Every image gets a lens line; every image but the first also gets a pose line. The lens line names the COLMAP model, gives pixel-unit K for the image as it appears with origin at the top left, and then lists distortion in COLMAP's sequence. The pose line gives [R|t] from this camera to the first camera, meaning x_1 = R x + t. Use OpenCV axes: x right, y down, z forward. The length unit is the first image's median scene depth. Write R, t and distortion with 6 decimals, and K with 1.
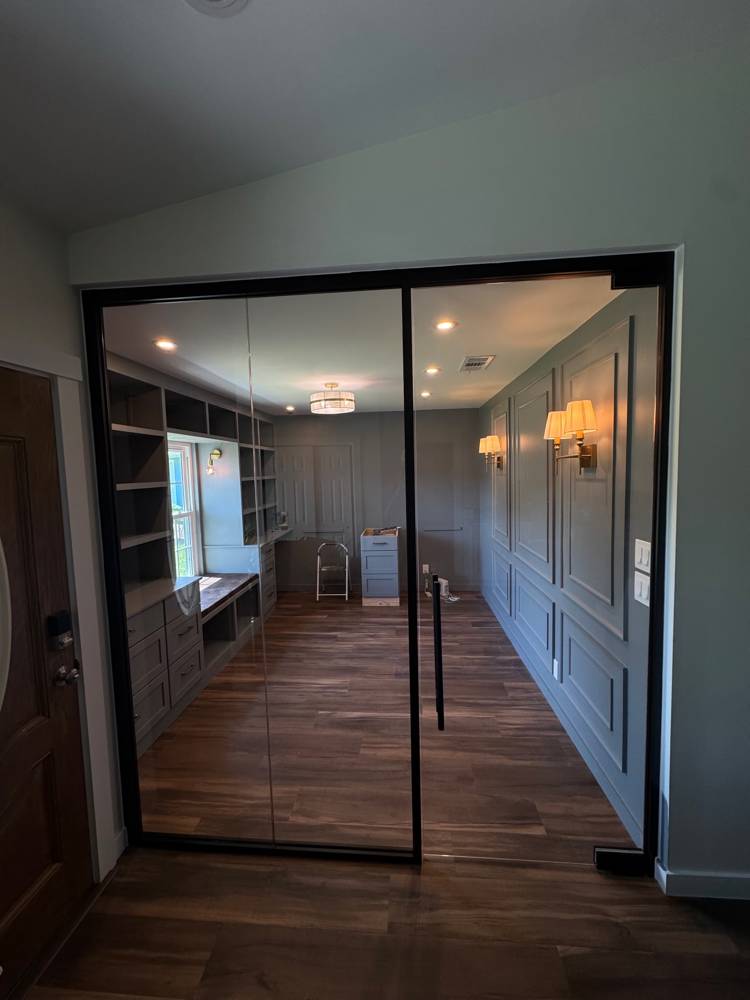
lens RADIAL K [[399.0, 0, 370.8], [0, 399.0, 501.9], [0, 0, 1]] dist [-0.003404, -0.000541]
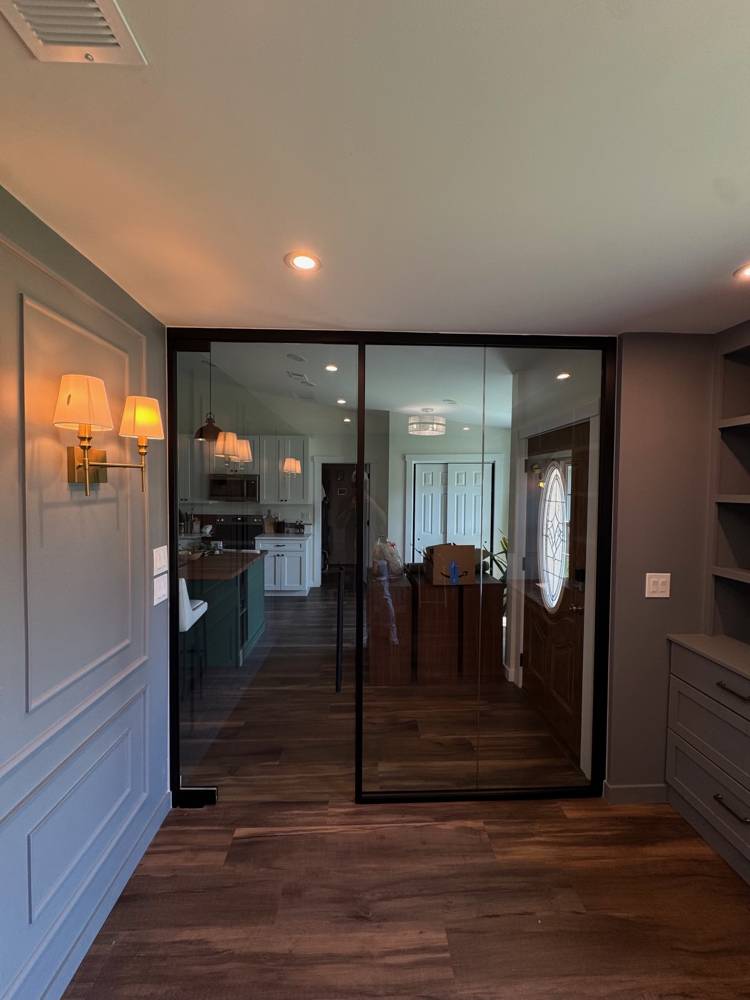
lens RADIAL K [[399.0, 0, 372.3], [0, 399.0, 500.9], [0, 0, 1]] dist [-0.003404, -0.000541]
pose [[-0.992447, 0.024277, -0.120248, 0.153949], [0.009276, 0.992267, 0.123773, -0.128136], [0.122323, 0.121722, -0.984998, 1.618753]]
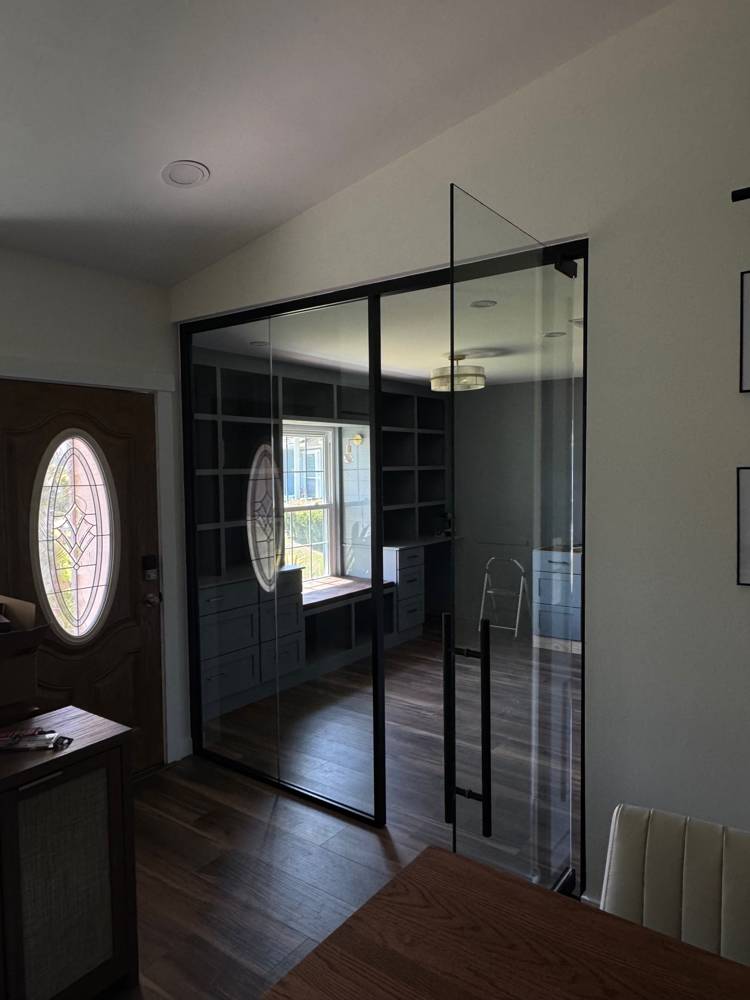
lens RADIAL K [[663.8, 0, 375.1], [0, 663.8, 498.0], [0, 0, 1]] dist [-0.057573, -0.000319]
pose [[0.851023, 0.042193, -0.523431, 0.754799], [-0.054550, 0.998477, -0.008205, 0.033729], [0.522288, 0.035536, 0.852029, -0.398017]]
